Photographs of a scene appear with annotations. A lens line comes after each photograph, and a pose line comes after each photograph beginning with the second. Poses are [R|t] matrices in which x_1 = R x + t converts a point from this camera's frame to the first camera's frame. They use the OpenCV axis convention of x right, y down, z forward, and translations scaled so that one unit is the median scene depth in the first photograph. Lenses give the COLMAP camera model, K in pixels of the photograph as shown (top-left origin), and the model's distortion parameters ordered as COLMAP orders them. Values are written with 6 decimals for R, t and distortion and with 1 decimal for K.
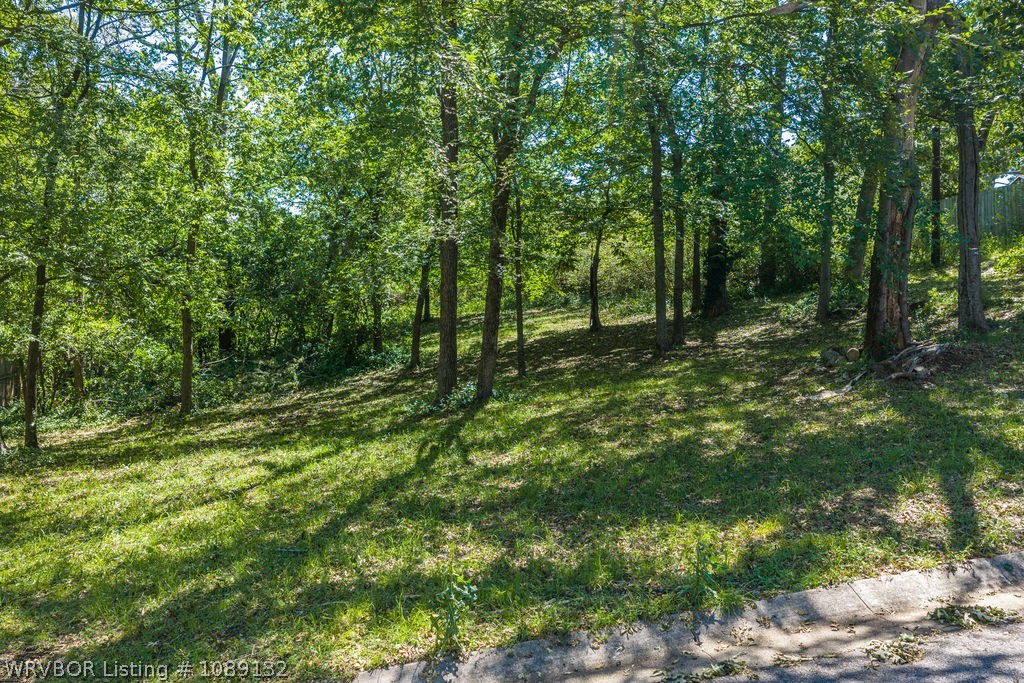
lens RADIAL K [[832.2, 0, 512.5], [0, 832.2, 342.7], [0, 0, 1]] dist [0.008209, -0.001088]
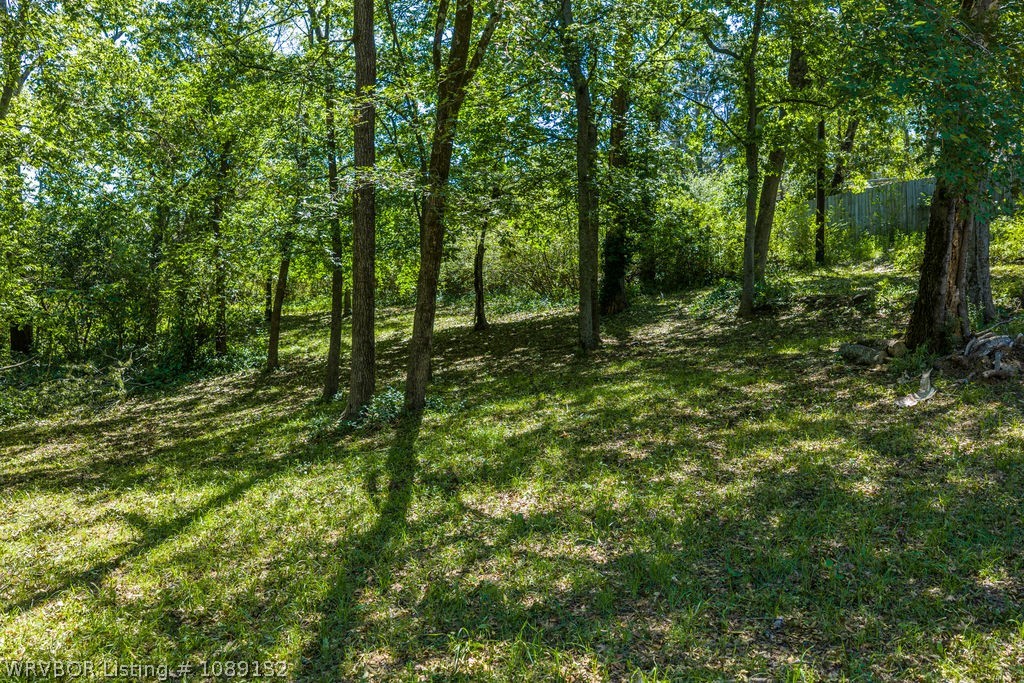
lens RADIAL K [[832.2, 0, 511.4], [0, 832.2, 341.4], [0, 0, 1]] dist [0.008209, -0.001088]
pose [[0.977650, 0.000346, 0.210240, -0.065260], [0.001122, 0.999976, -0.006860, 0.006012], [-0.210237, 0.006943, 0.977626, 0.139265]]
